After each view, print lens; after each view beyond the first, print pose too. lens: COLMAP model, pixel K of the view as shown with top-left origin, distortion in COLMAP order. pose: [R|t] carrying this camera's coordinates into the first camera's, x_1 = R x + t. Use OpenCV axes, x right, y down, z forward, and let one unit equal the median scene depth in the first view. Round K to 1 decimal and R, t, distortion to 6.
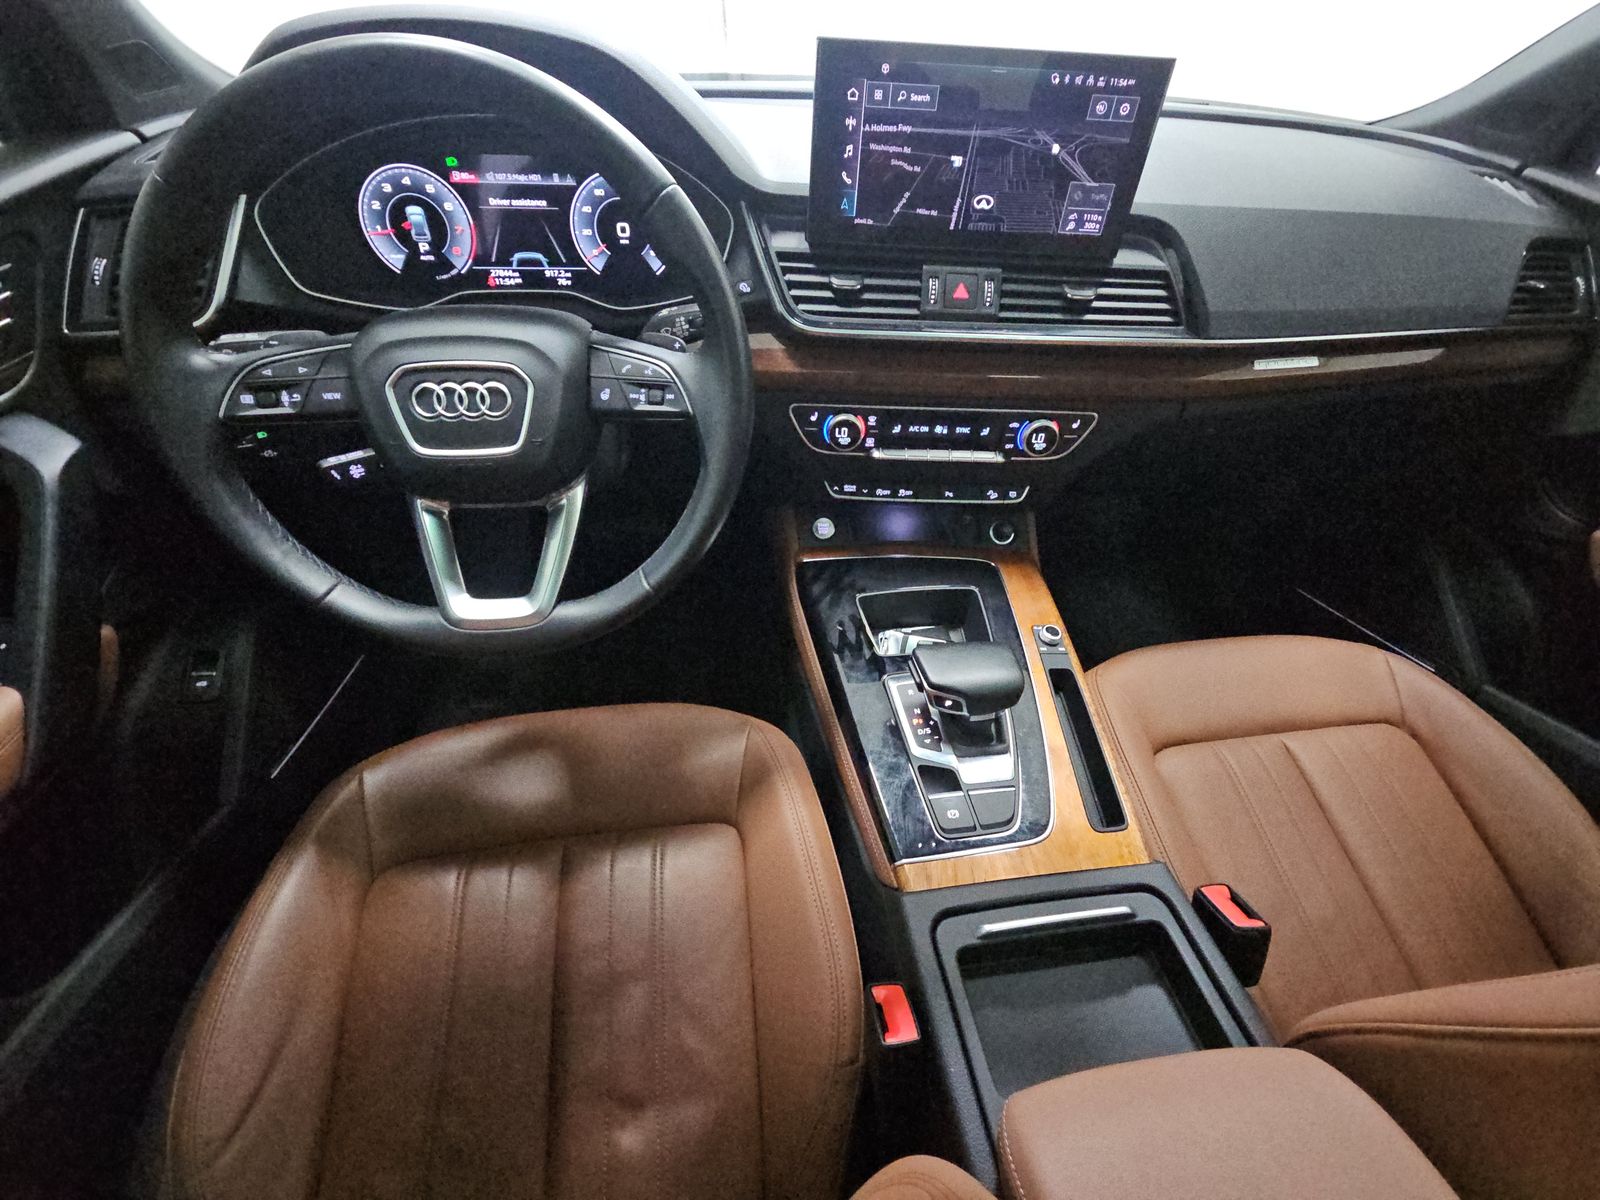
lens RADIAL K [[637.8, 0, 800.6], [0, 637.8, 611.1], [0, 0, 1]] dist [-0.002170, -0.000048]
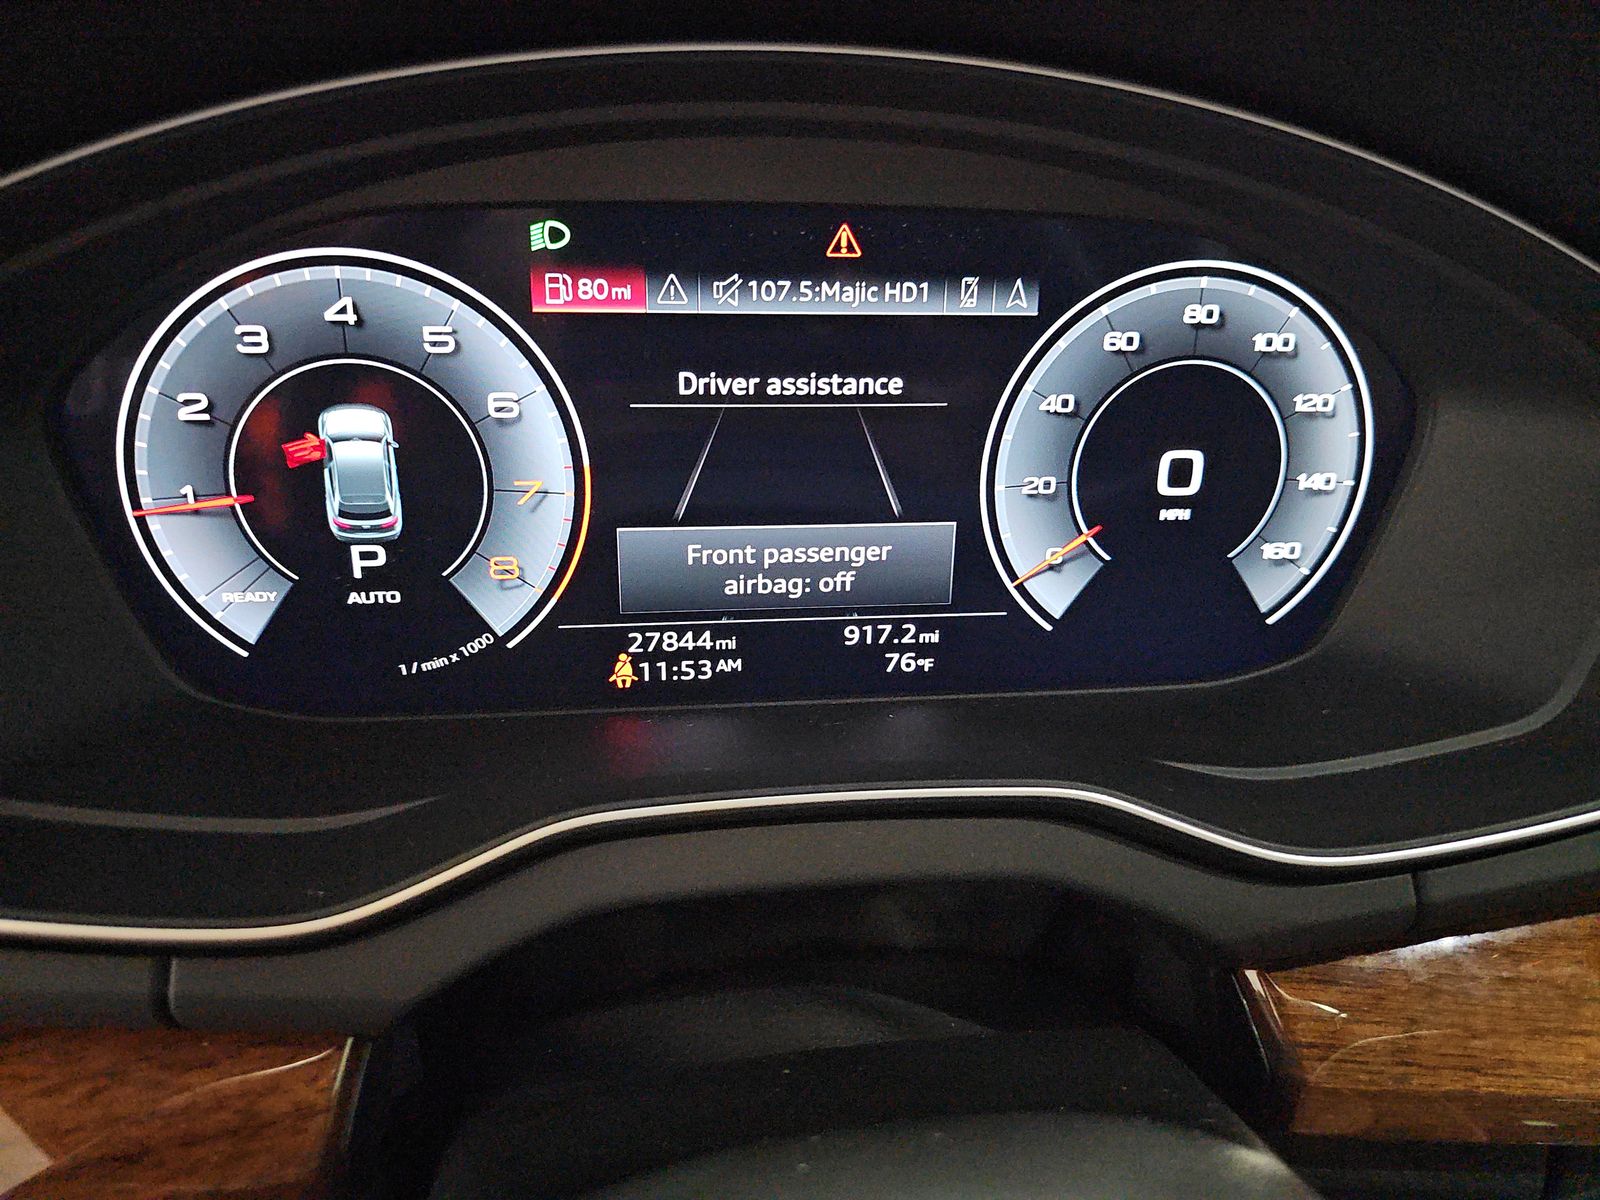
lens RADIAL K [[1069.6, 0, 790.0], [0, 1069.6, 590.6], [0, 0, 1]] dist [0.000229, -0.006422]
pose [[0.999782, -0.003077, -0.020662, -0.441046], [-0.002832, 0.959992, -0.280012, -0.463428], [0.020697, 0.280009, 0.959774, 0.649977]]
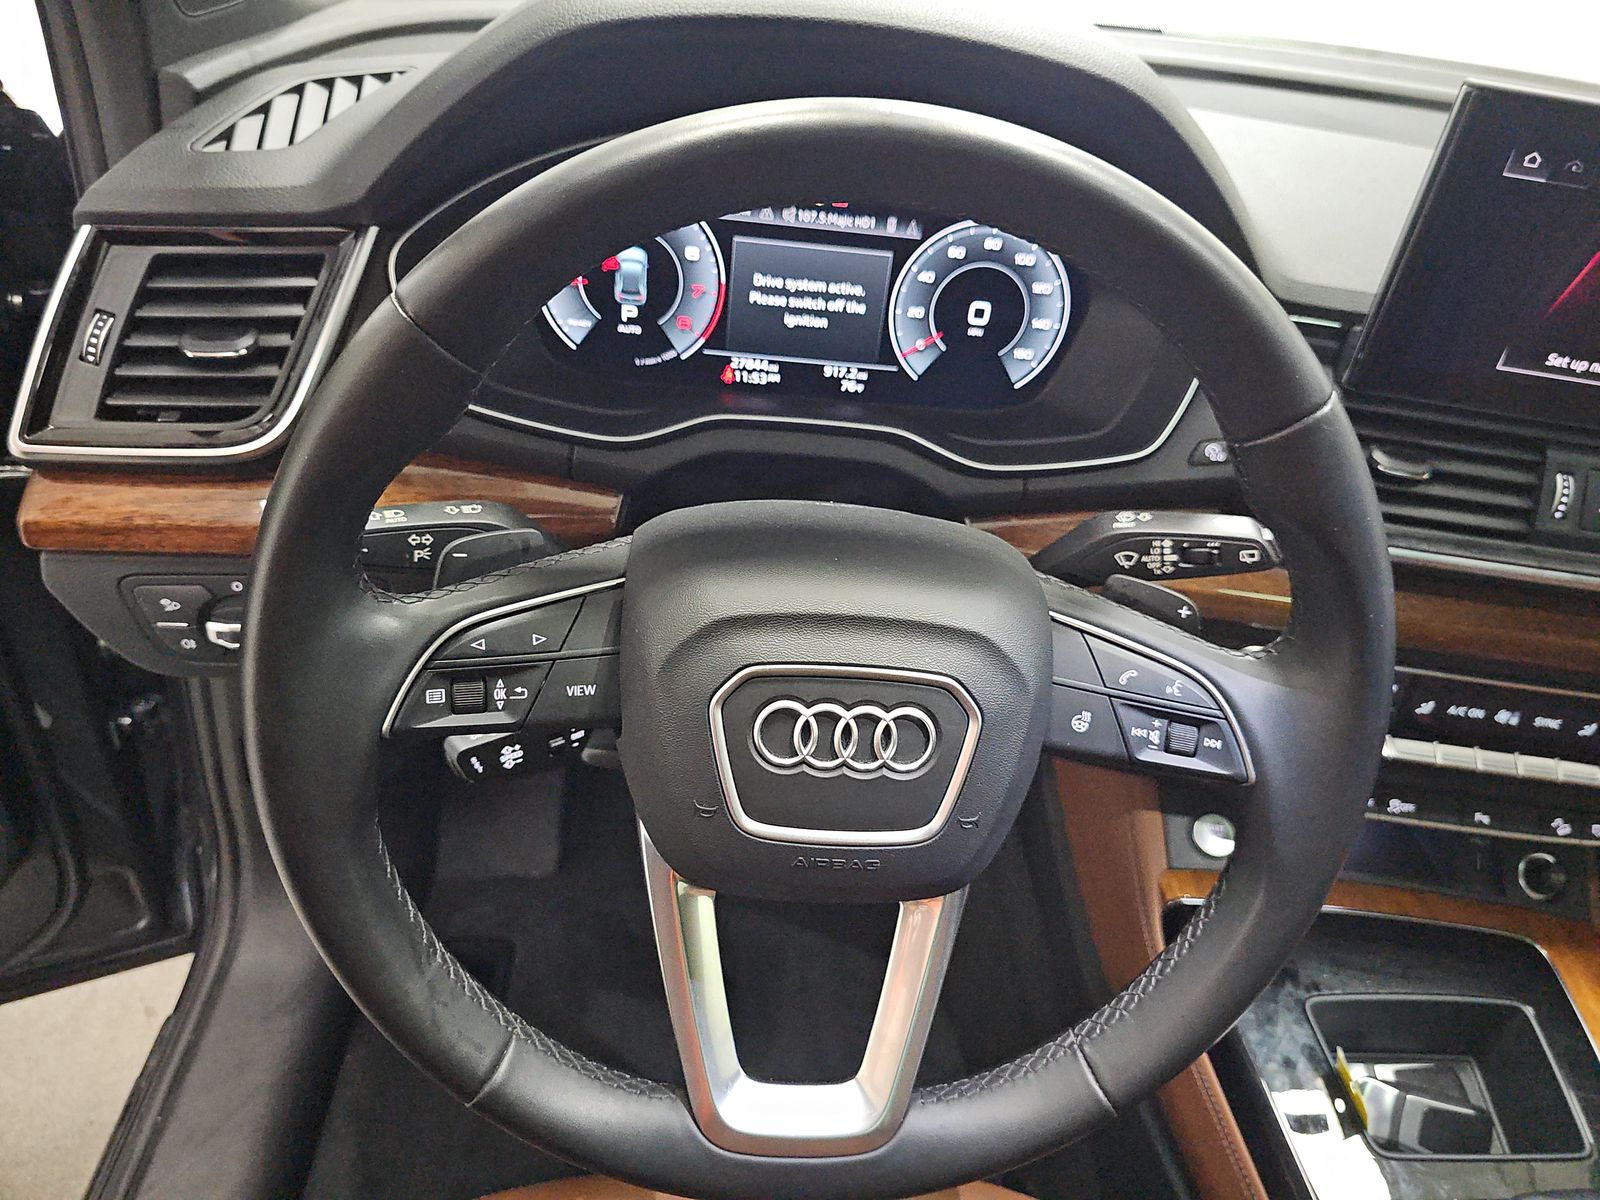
lens RADIAL K [[1069.6, 0, 807.4], [0, 1069.6, 598.9], [0, 0, 1]] dist [0.000229, -0.006422]
pose [[0.993809, 0.109916, -0.016213, -0.404723], [-0.111024, 0.988044, -0.106967, -0.249047], [0.004261, 0.108105, 0.994130, 0.105290]]
